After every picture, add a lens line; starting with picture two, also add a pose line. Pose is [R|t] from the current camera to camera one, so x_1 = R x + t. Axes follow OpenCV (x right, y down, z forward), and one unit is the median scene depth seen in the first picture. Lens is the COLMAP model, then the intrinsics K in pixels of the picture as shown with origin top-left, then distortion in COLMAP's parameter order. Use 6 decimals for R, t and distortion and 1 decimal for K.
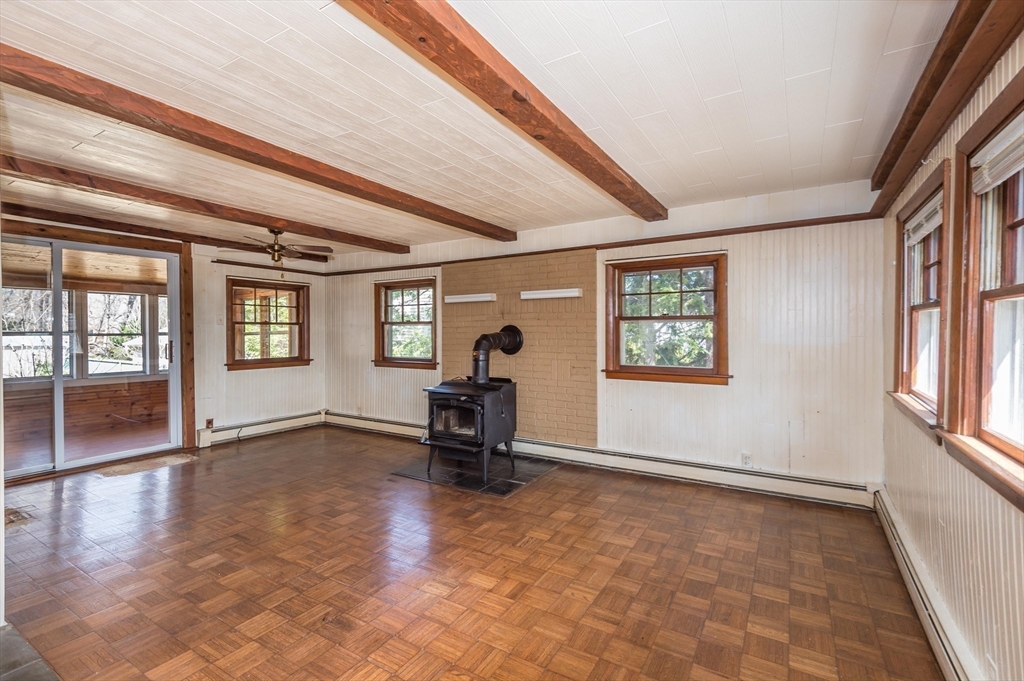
lens RADIAL K [[459.3, 0, 520.2], [0, 459.3, 334.1], [0, 0, 1]] dist [0.020618, -0.004748]
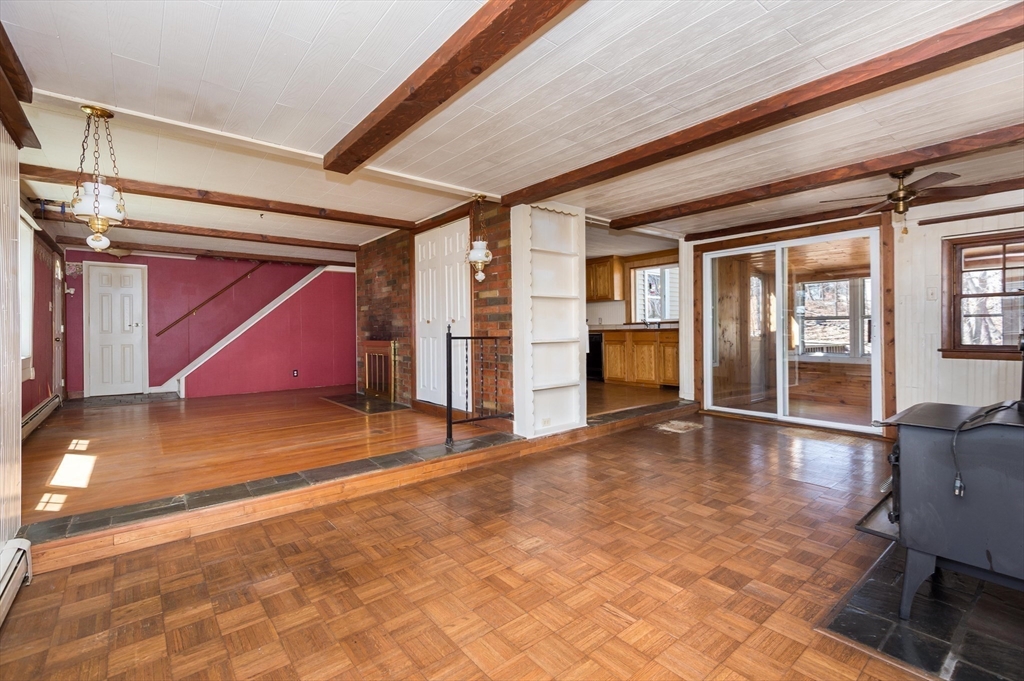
lens RADIAL K [[459.3, 0, 515.0], [0, 459.3, 335.3], [0, 0, 1]] dist [0.020618, -0.004748]
pose [[-0.343664, 0.017798, -0.938924, 0.429756], [0.005145, 0.999841, 0.017070, 0.028127], [0.939078, 0.001035, -0.343701, 0.699817]]
